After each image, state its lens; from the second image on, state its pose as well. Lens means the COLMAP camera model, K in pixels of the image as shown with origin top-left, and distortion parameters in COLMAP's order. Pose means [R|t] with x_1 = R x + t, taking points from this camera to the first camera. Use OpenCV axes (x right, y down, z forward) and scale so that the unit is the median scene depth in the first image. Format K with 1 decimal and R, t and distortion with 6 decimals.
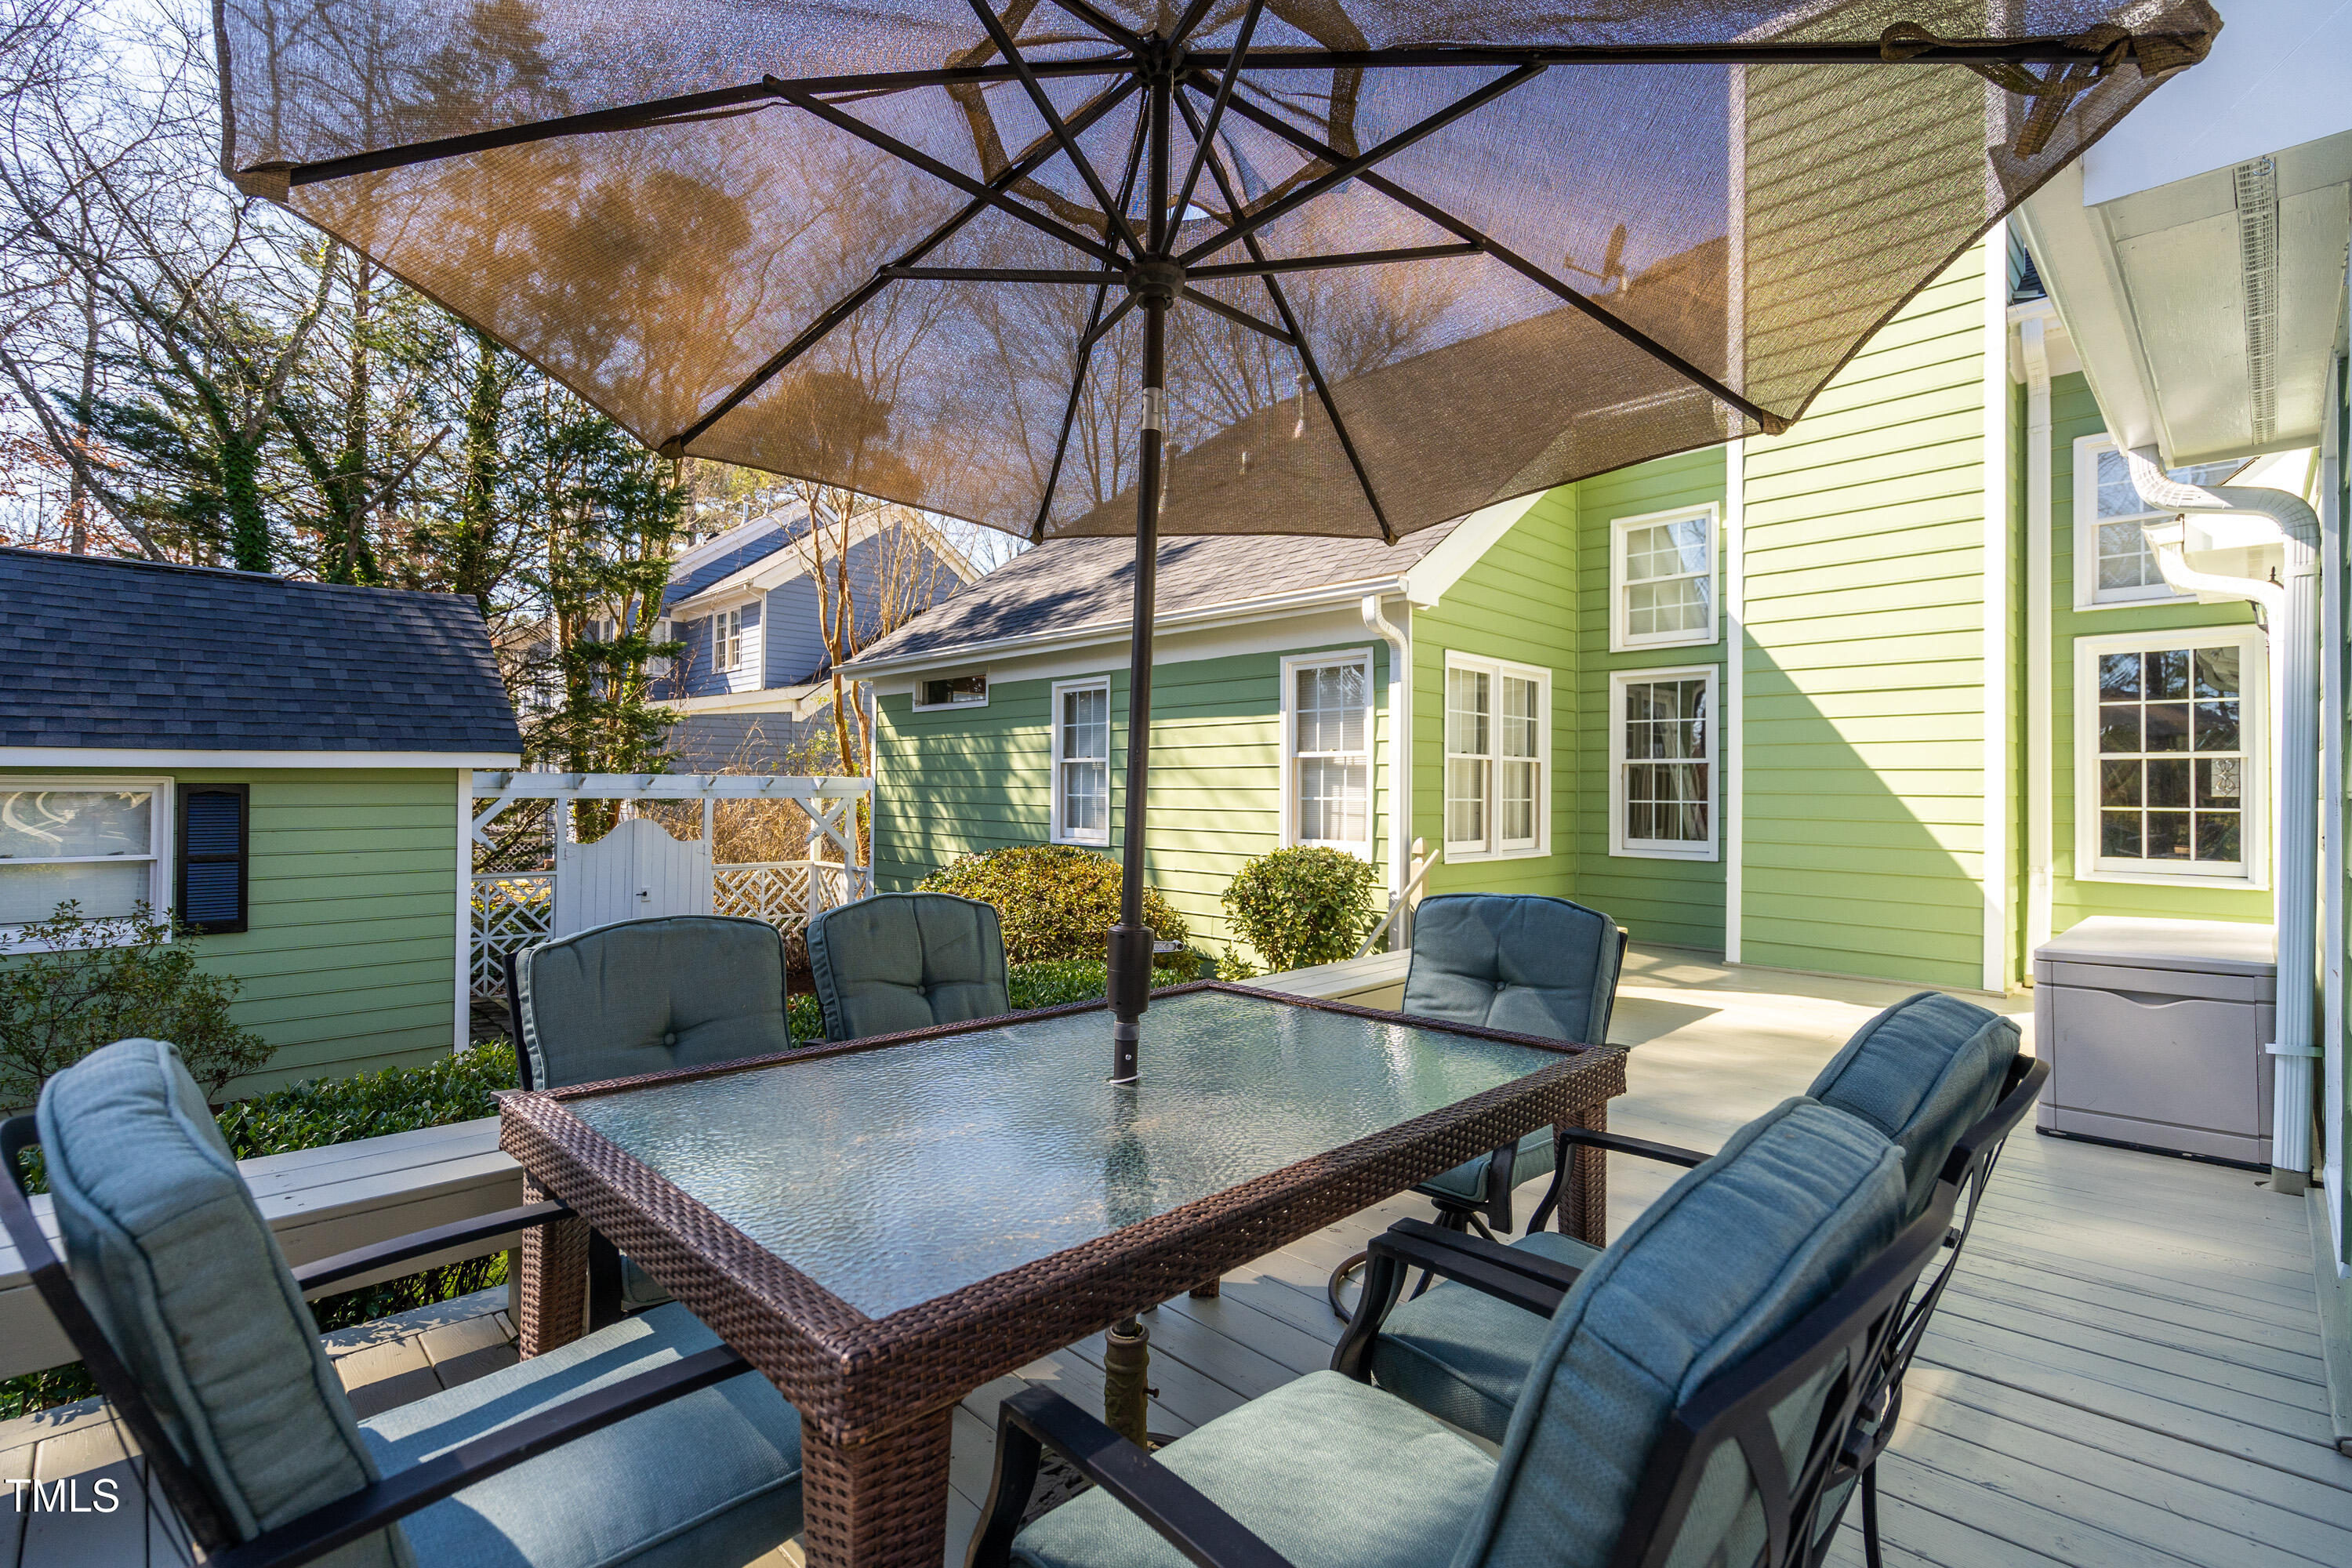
lens RADIAL K [[1077.5, 0, 1144.6], [0, 1077.5, 786.5], [0, 0, 1]] dist [-0.001743, -0.000235]
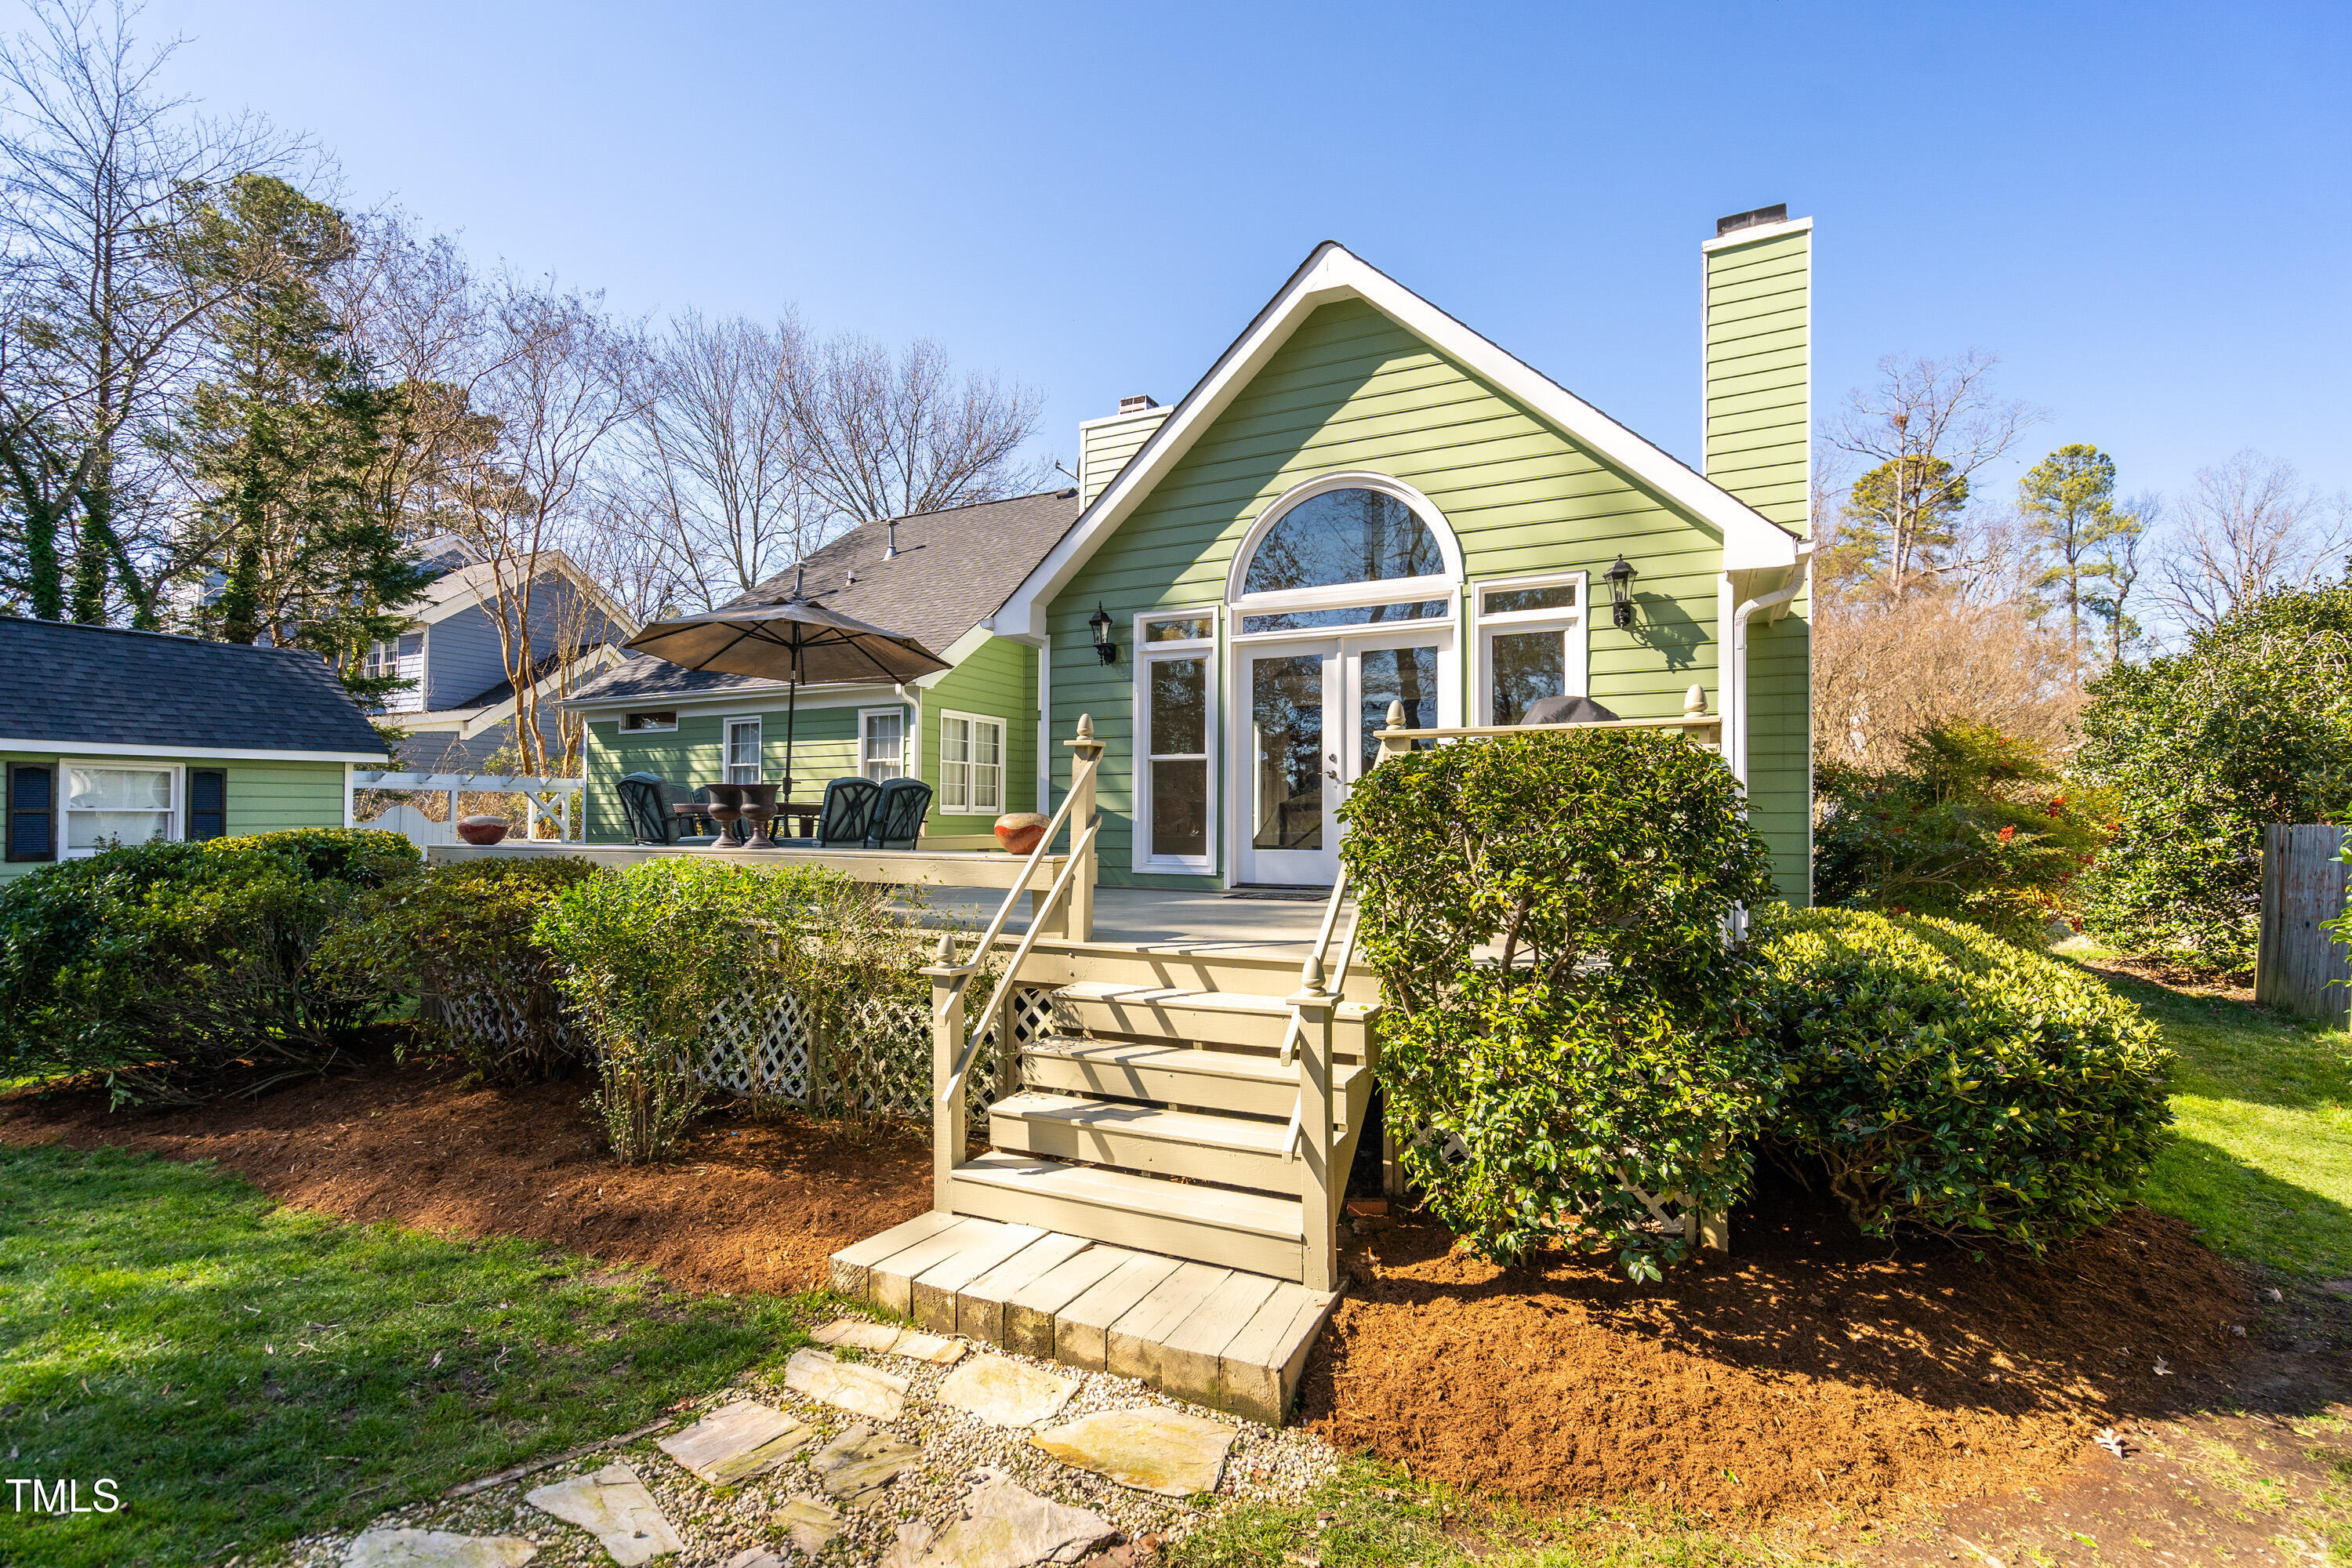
lens RADIAL K [[1077.5, 0, 1144.6], [0, 1077.5, 786.5], [0, 0, 1]] dist [-0.001743, -0.000235]
pose [[0.945428, 0.004626, 0.325799, -0.011736], [0.004185, 0.999644, -0.026338, 0.052992], [-0.325805, 0.026264, 0.945072, -0.742707]]
